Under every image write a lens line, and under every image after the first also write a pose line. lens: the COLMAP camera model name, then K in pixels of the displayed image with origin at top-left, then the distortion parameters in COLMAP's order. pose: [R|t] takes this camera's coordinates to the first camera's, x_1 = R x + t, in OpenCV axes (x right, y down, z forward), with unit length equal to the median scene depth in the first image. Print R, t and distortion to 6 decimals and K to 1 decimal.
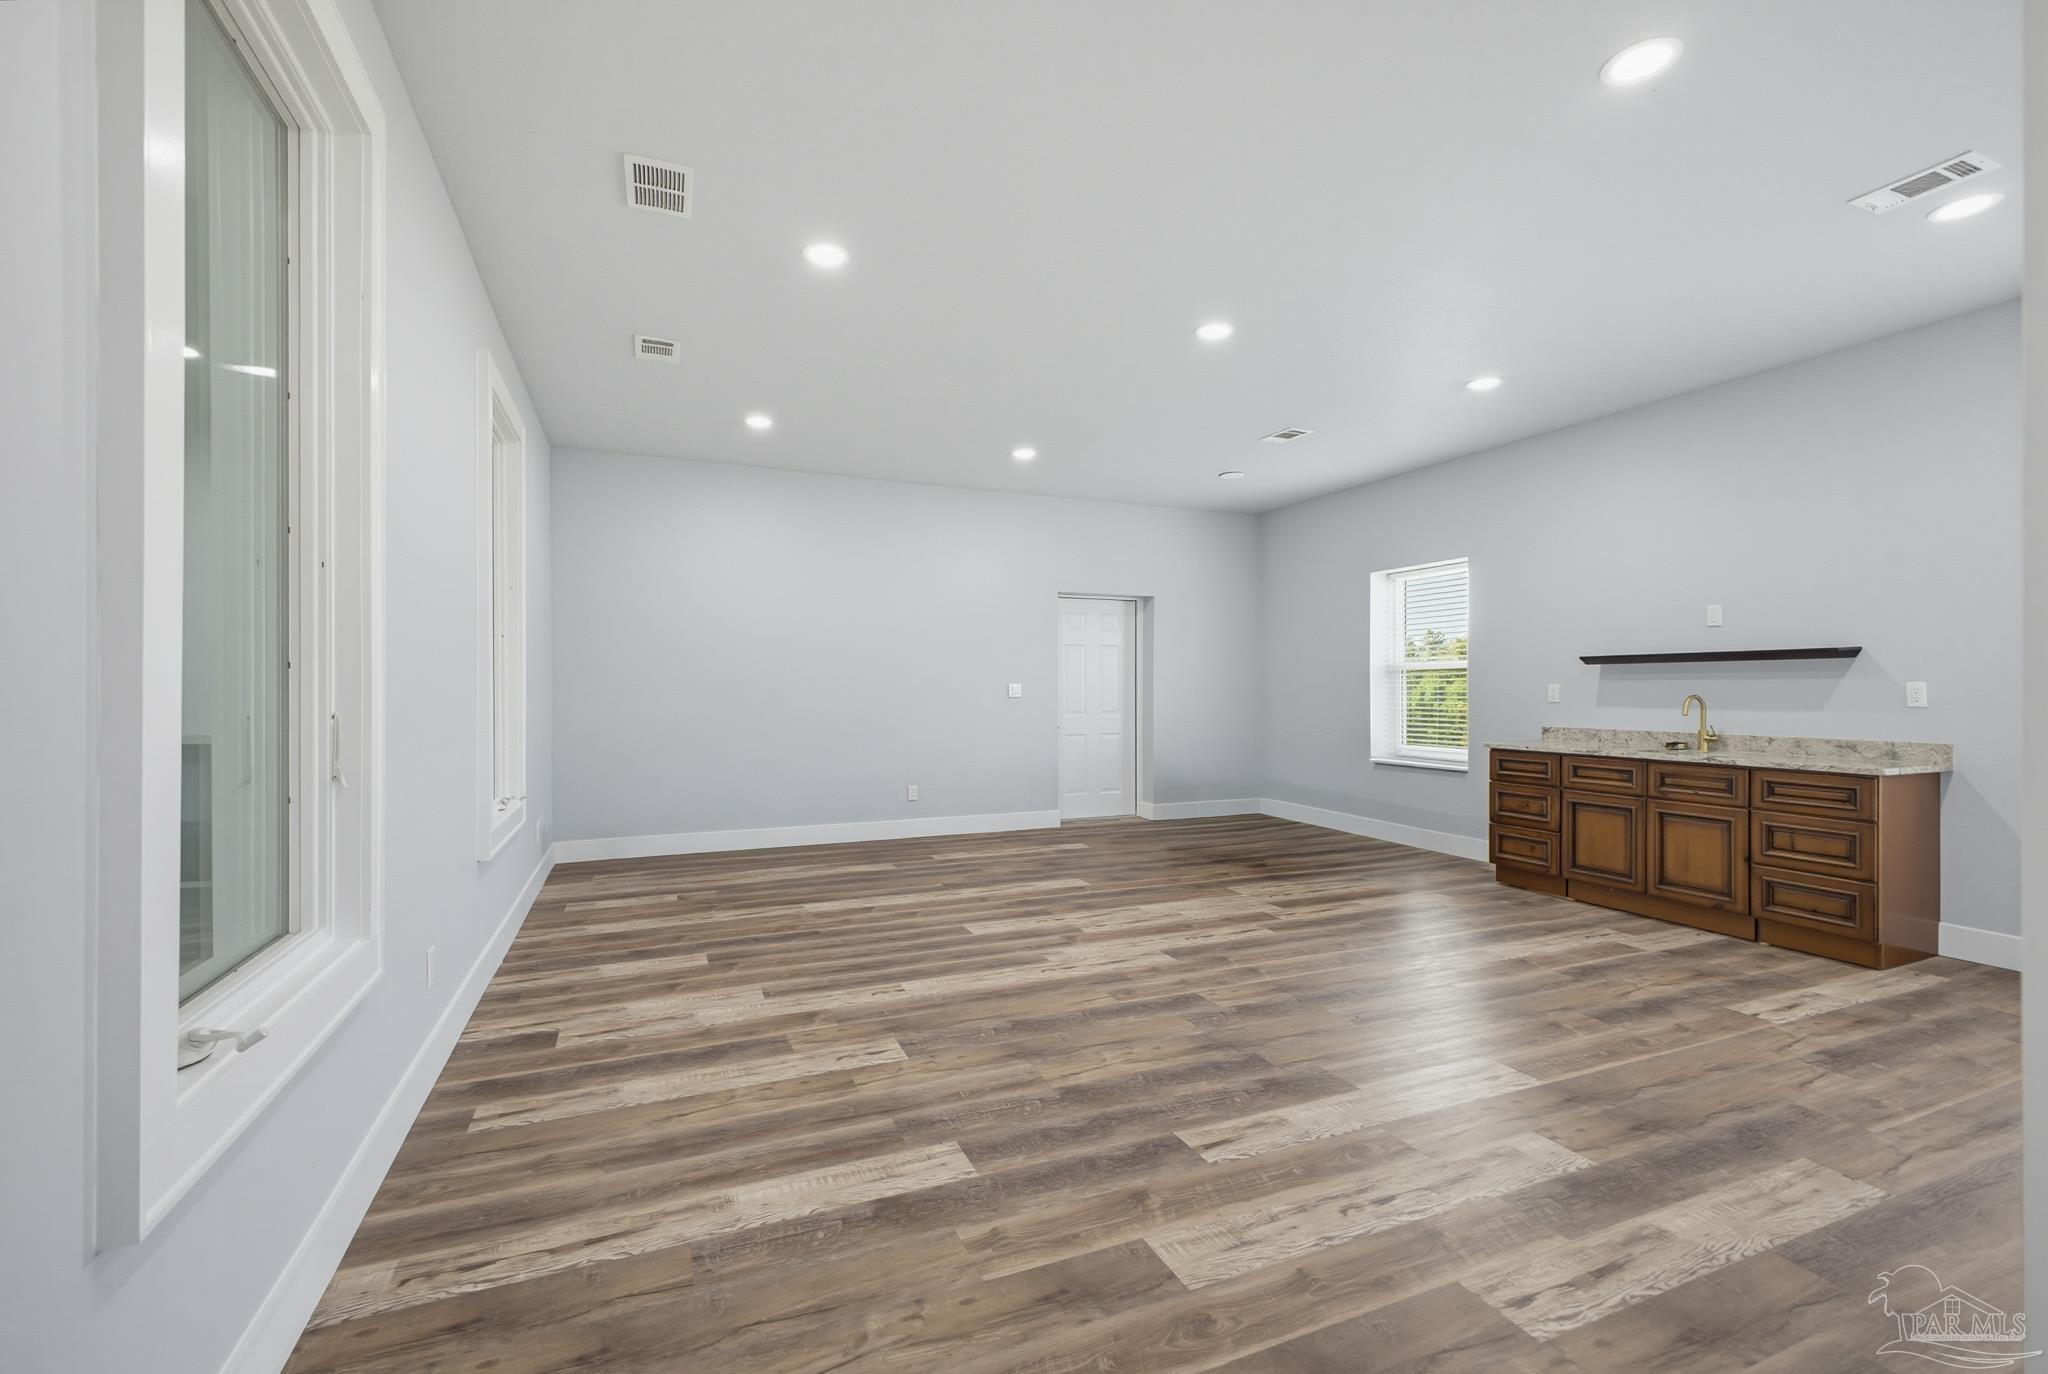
lens RADIAL K [[883.2, 0, 1026.1], [0, 883.2, 693.2], [0, 0, 1]] dist [0.008746, -0.001537]
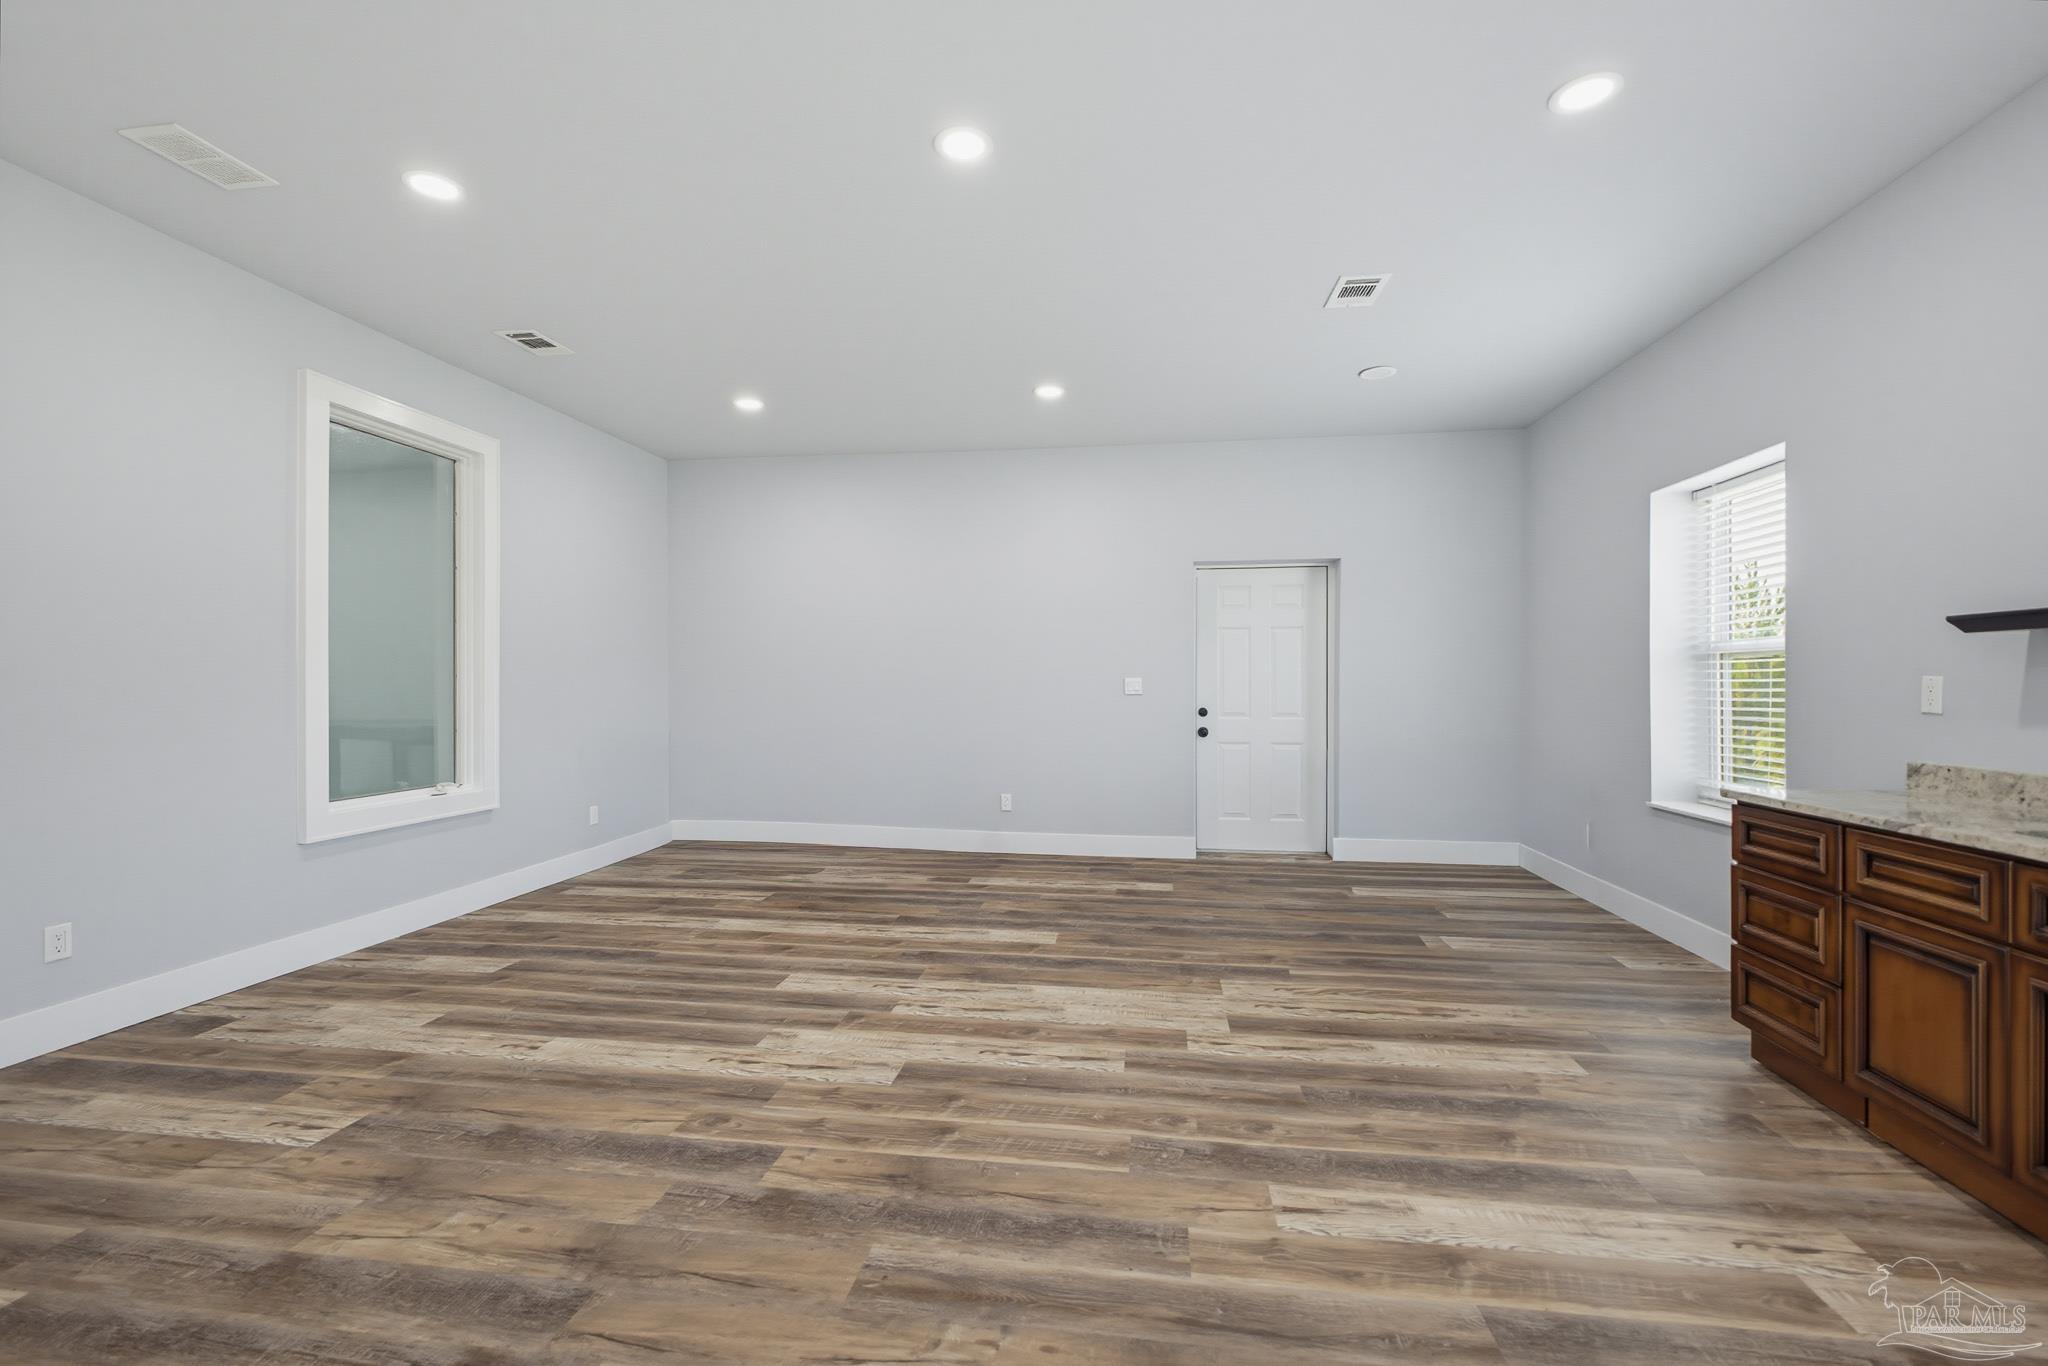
lens RADIAL K [[883.2, 0, 1023.5], [0, 883.2, 678.9], [0, 0, 1]] dist [0.008746, -0.001537]
pose [[0.856078, -0.000668, -0.516845, 0.558345], [-0.004639, 0.999949, -0.008976, -0.002568], [0.516825, 0.010081, 0.856032, 0.431191]]
